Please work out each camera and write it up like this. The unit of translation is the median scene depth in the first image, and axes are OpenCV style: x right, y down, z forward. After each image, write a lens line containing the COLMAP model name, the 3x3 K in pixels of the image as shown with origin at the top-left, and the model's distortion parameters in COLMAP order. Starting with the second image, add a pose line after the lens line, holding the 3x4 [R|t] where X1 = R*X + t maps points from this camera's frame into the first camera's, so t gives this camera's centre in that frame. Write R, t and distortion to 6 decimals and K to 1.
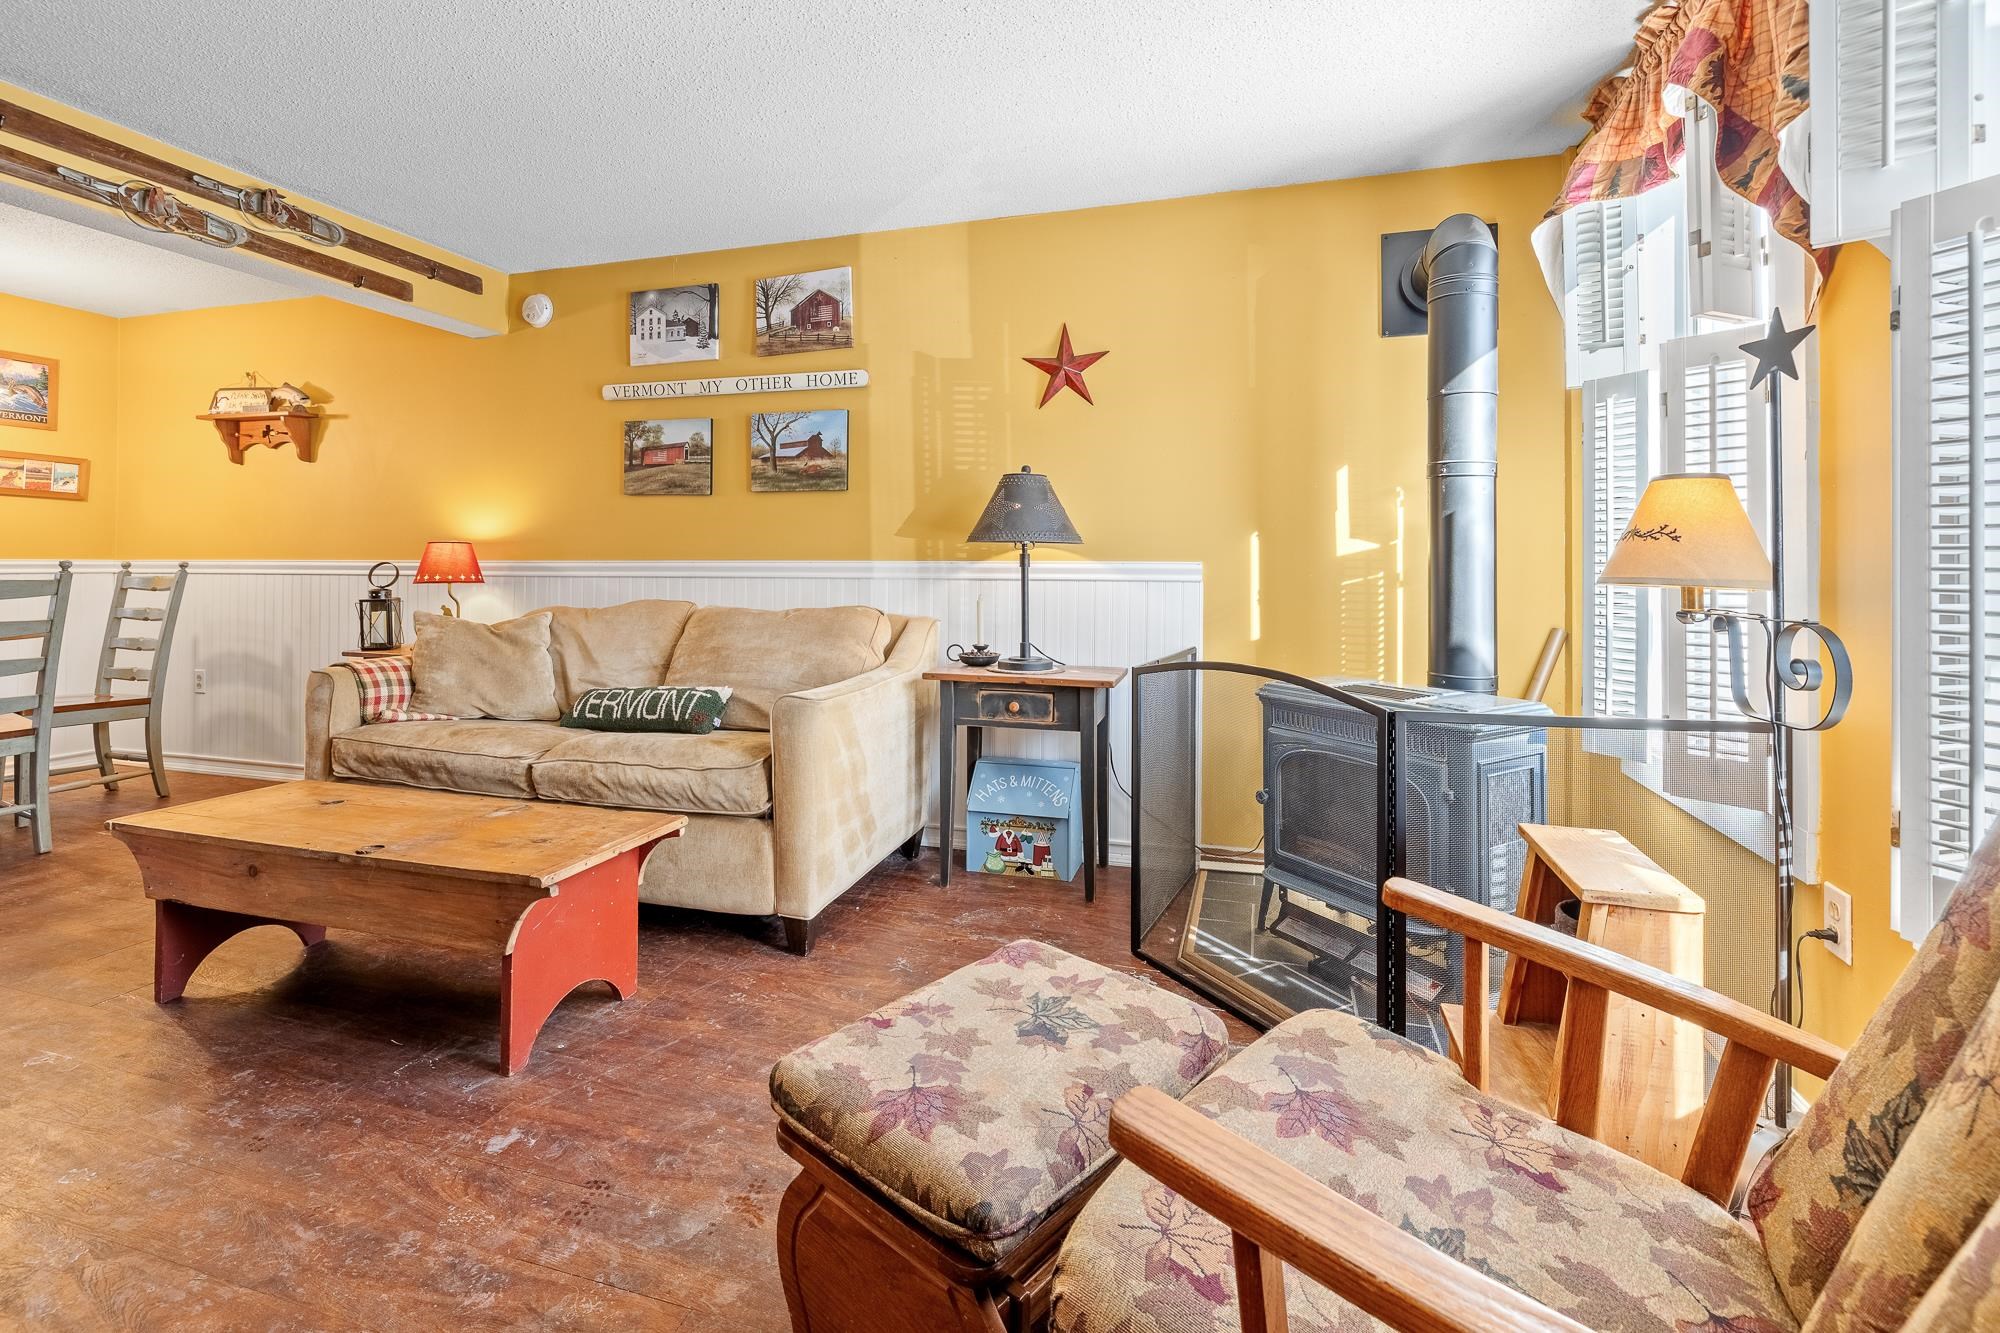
lens RADIAL K [[878.0, 0, 994.6], [0, 878.0, 557.0], [0, 0, 1]] dist [-0.000512, -0.000301]
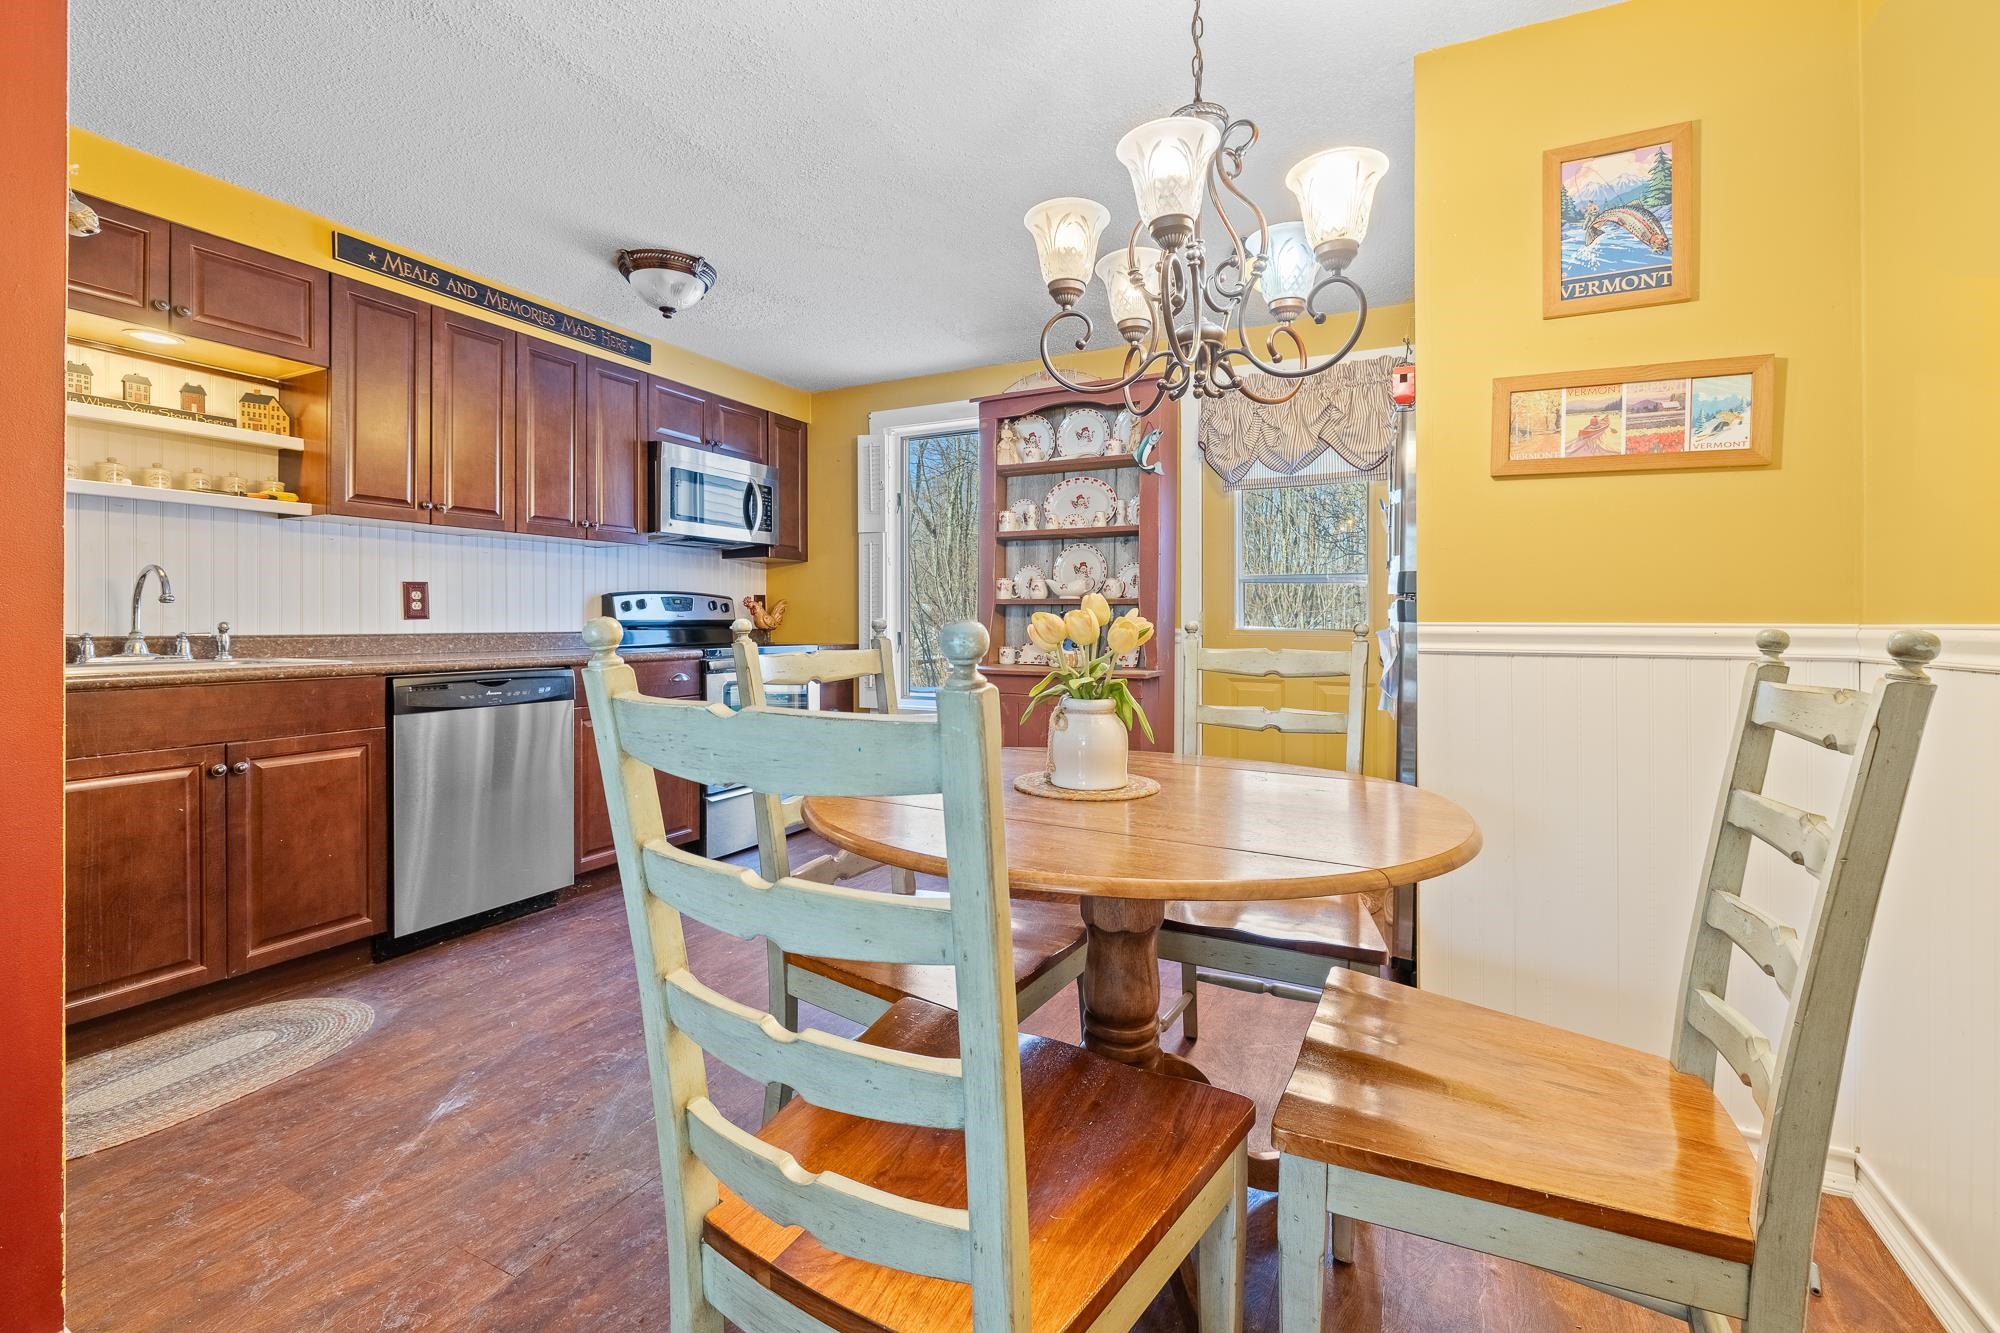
lens RADIAL K [[865.7, 0, 1001.2], [0, 865.7, 626.1], [0, 0, 1]] dist [-0.001216, -0.000019]
pose [[-0.160495, 0.002540, -0.987033, -0.844211], [0.002654, 0.999994, 0.002142, 0.003474], [0.987033, -0.002276, -0.160501, 1.004209]]
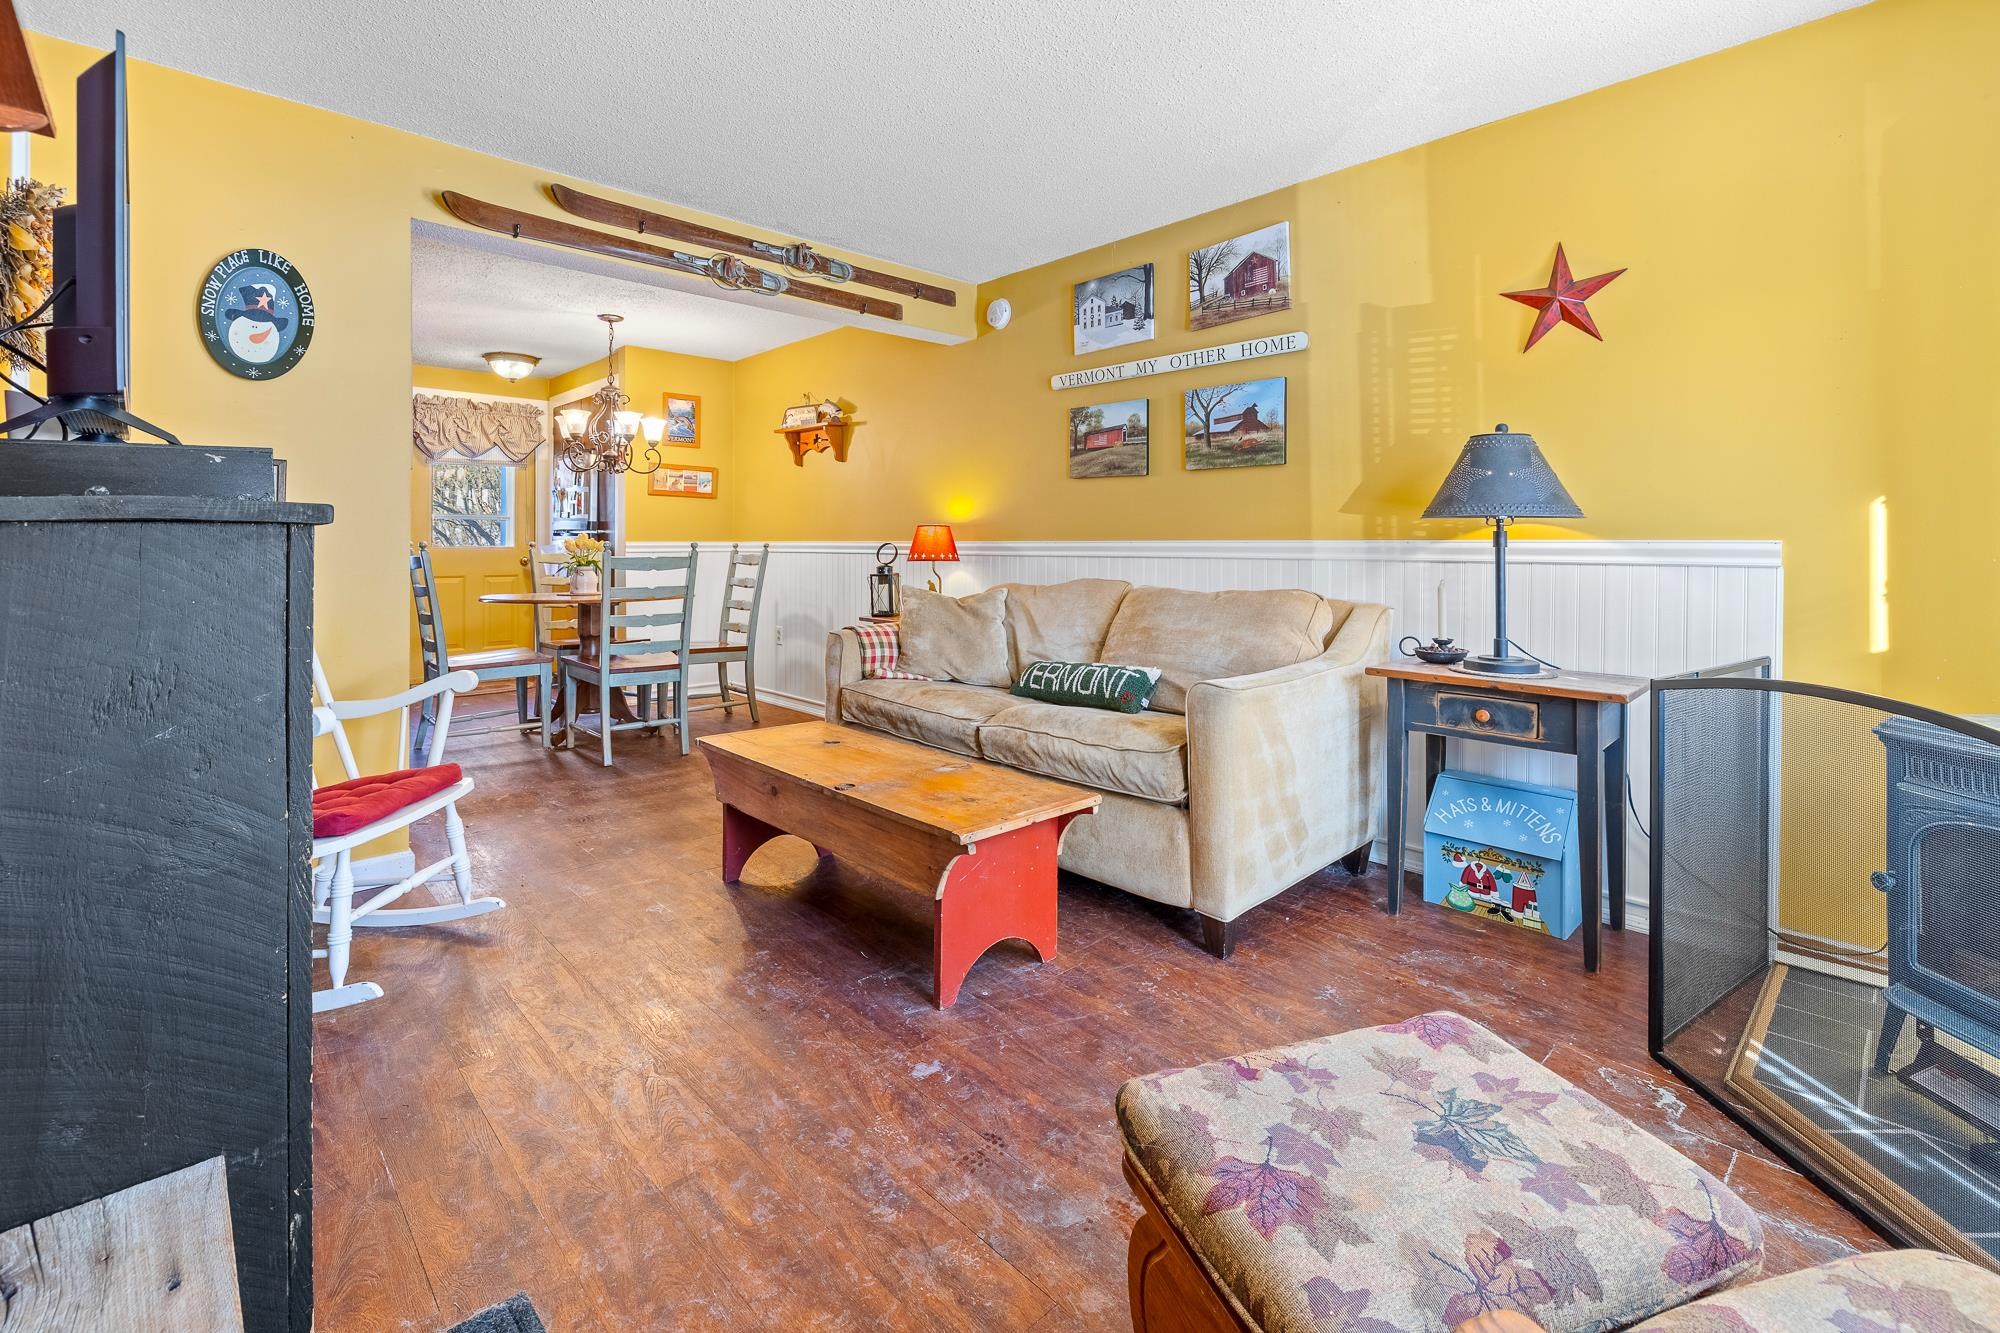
lens RADIAL K [[881.1, 0, 1002.2], [0, 881.1, 544.8], [0, 0, 1]] dist [-0.002517, -0.000344]
pose [[0.868723, -0.001541, -0.495295, 0.033773], [0.005952, 0.999955, 0.007329, 0.000373], [0.495262, -0.009315, 0.868694, 0.046026]]
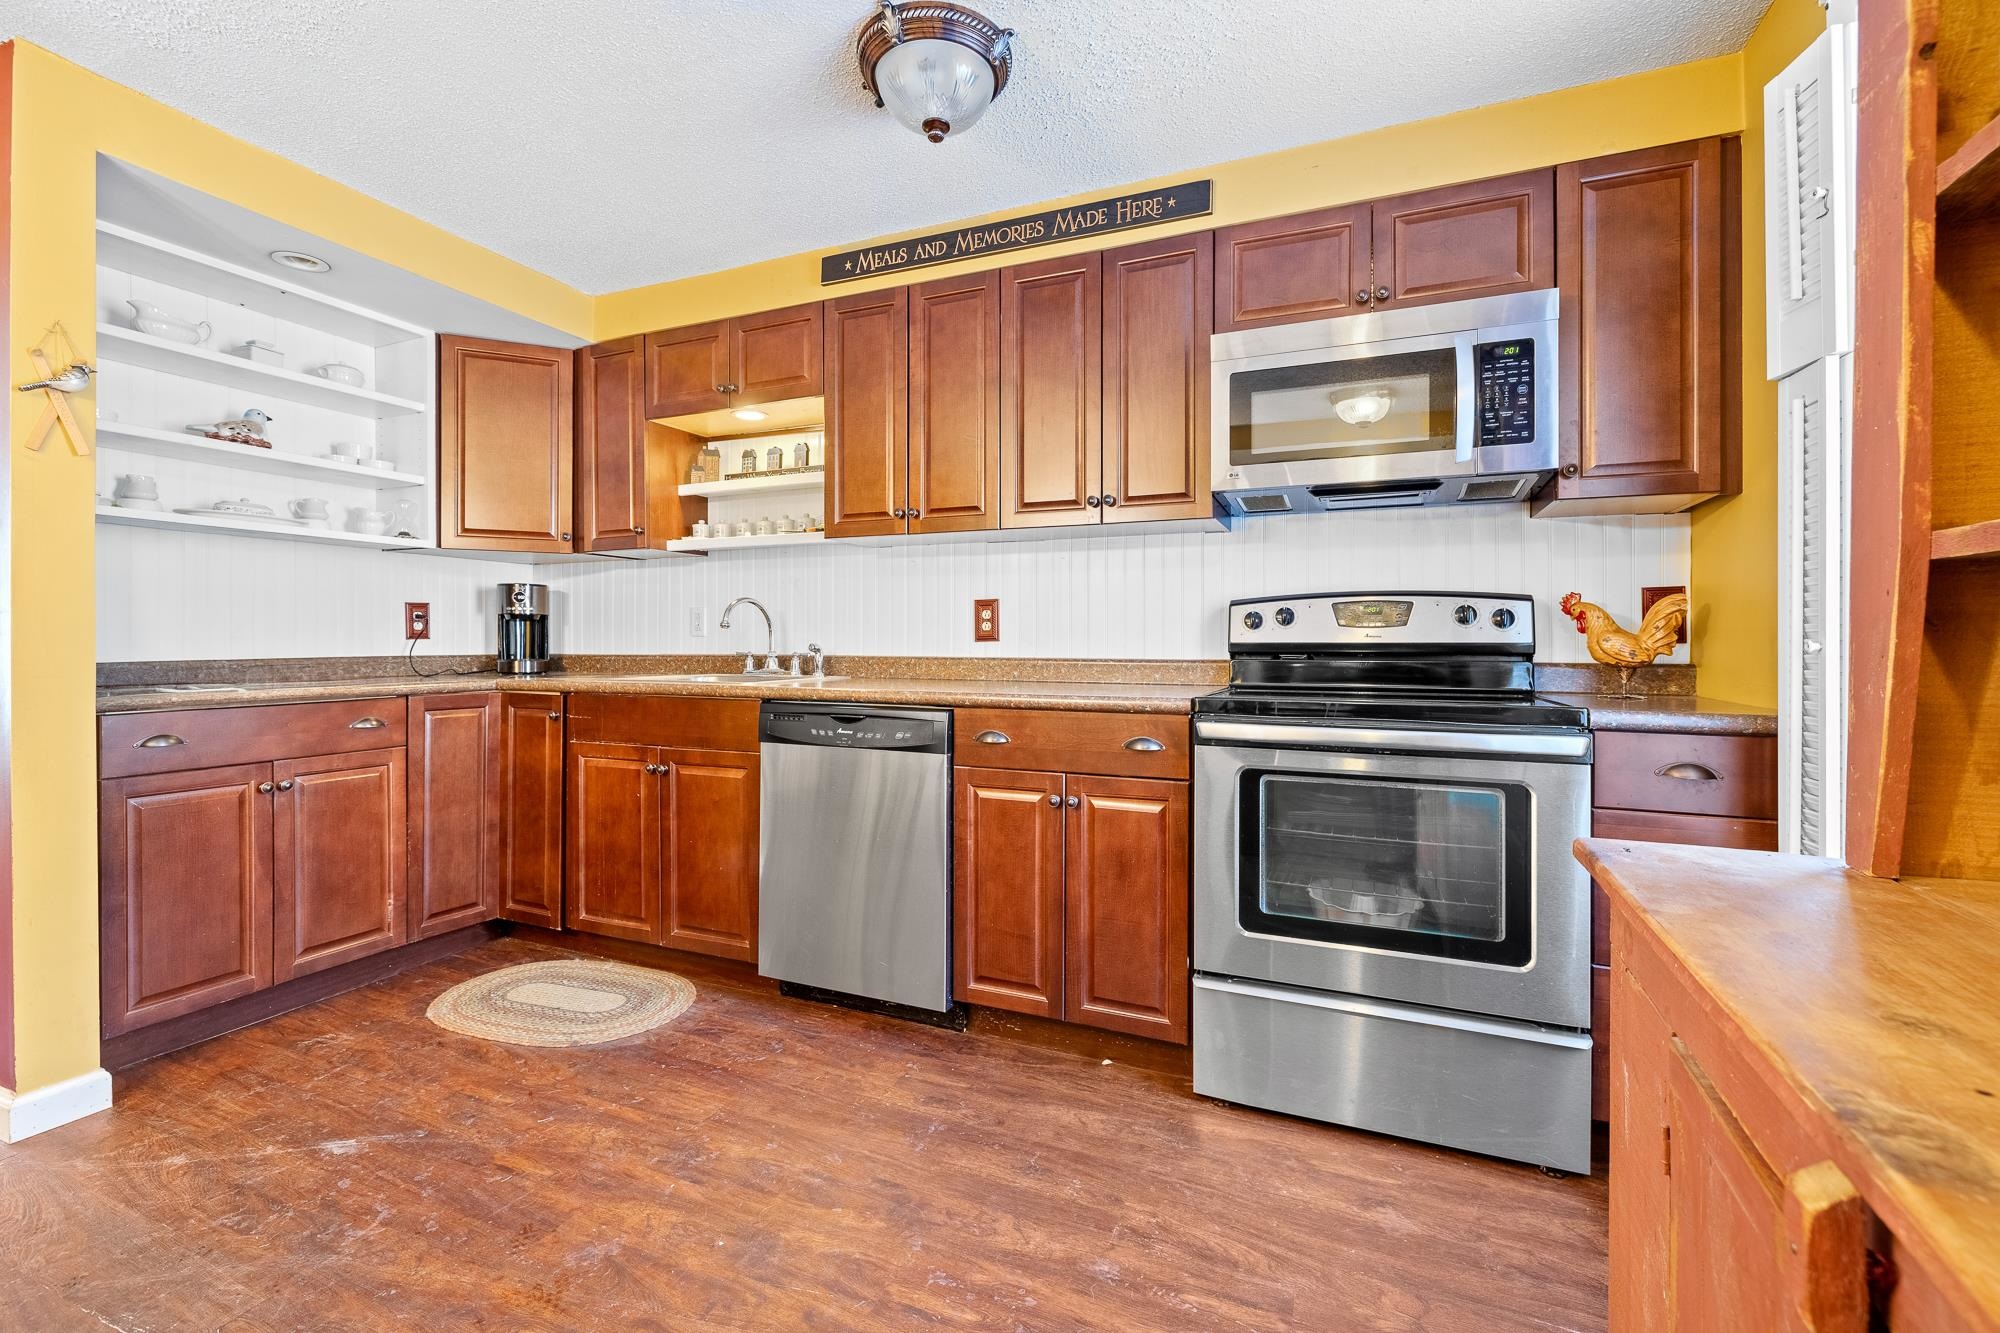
lens RADIAL K [[852.2, 0, 996.9], [0, 852.2, 646.6], [0, 0, 1]] dist [-0.001428, -0.000061]
pose [[-0.994741, -0.005993, 0.102249, -1.827077], [-0.005649, 0.999977, 0.003651, -0.002020], [-0.102269, 0.003054, -0.994752, 1.048331]]
